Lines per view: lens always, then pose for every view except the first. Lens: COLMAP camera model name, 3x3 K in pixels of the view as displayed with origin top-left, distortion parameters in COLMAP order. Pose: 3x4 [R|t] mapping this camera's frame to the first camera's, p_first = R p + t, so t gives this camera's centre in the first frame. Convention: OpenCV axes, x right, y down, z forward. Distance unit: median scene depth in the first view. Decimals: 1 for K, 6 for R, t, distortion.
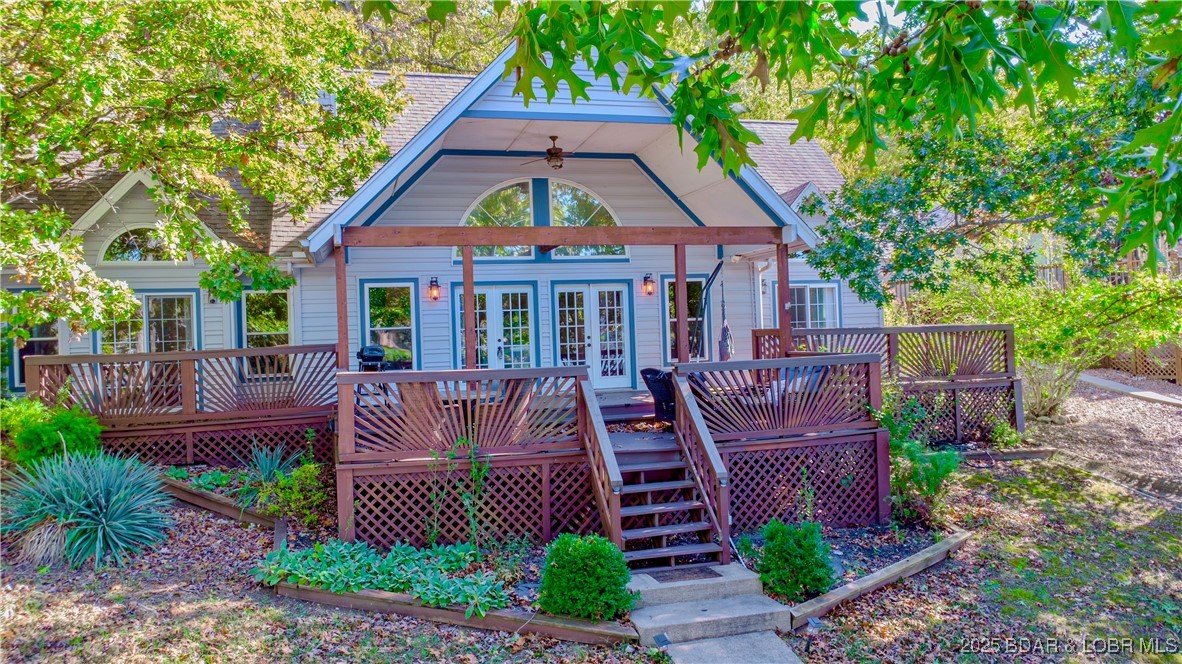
lens RADIAL K [[858.8, 0, 591.0], [0, 858.8, 332.0], [0, 0, 1]] dist [0.007805, -0.004521]
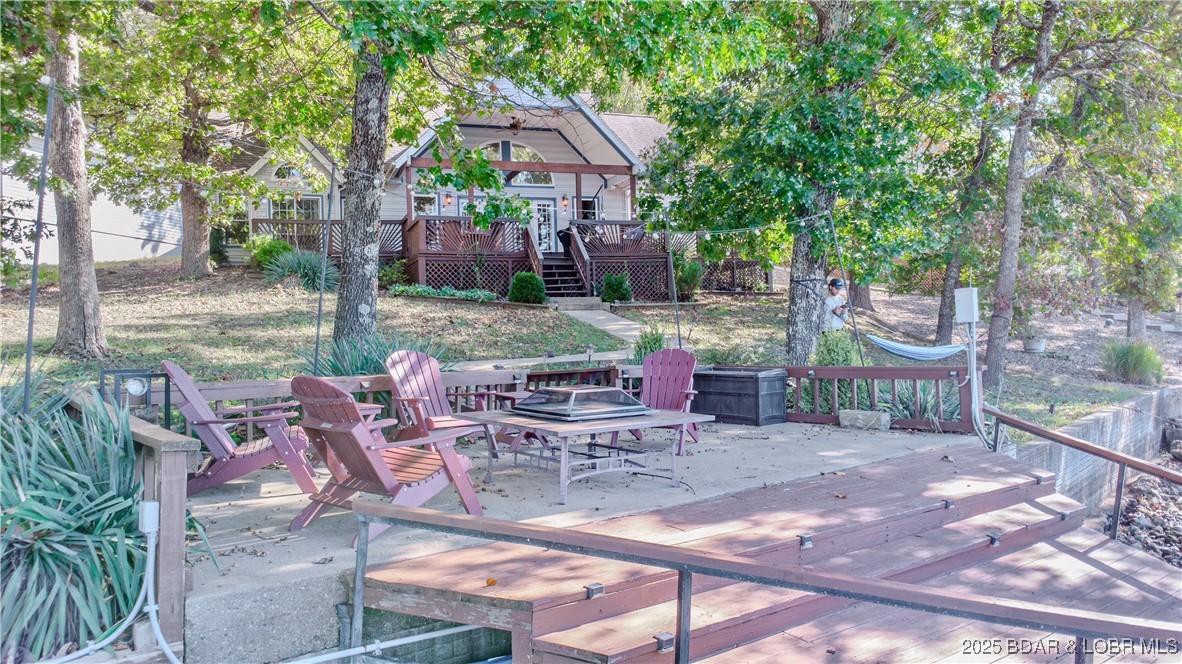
lens RADIAL K [[858.8, 0, 591.0], [0, 858.8, 332.0], [0, 0, 1]] dist [0.007805, -0.004521]
pose [[0.998382, 0.005417, 0.056603, 0.024401], [-0.005014, 0.999961, -0.007248, 0.279870], [-0.056640, 0.006952, 0.998370, -0.969330]]
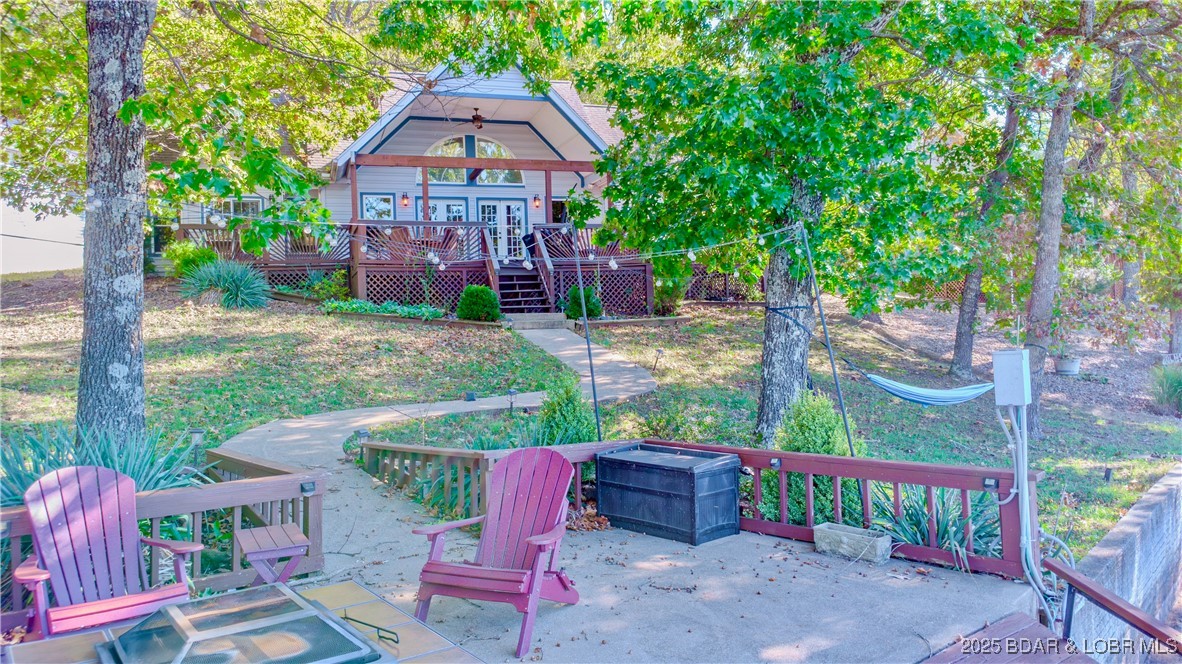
lens RADIAL K [[858.8, 0, 591.0], [0, 858.8, 332.0], [0, 0, 1]] dist [0.007805, -0.004521]
pose [[0.999070, 0.001073, 0.043110, 0.118587], [-0.000864, 0.999988, -0.004859, 0.239116], [-0.043115, 0.004817, 0.999059, -0.756415]]
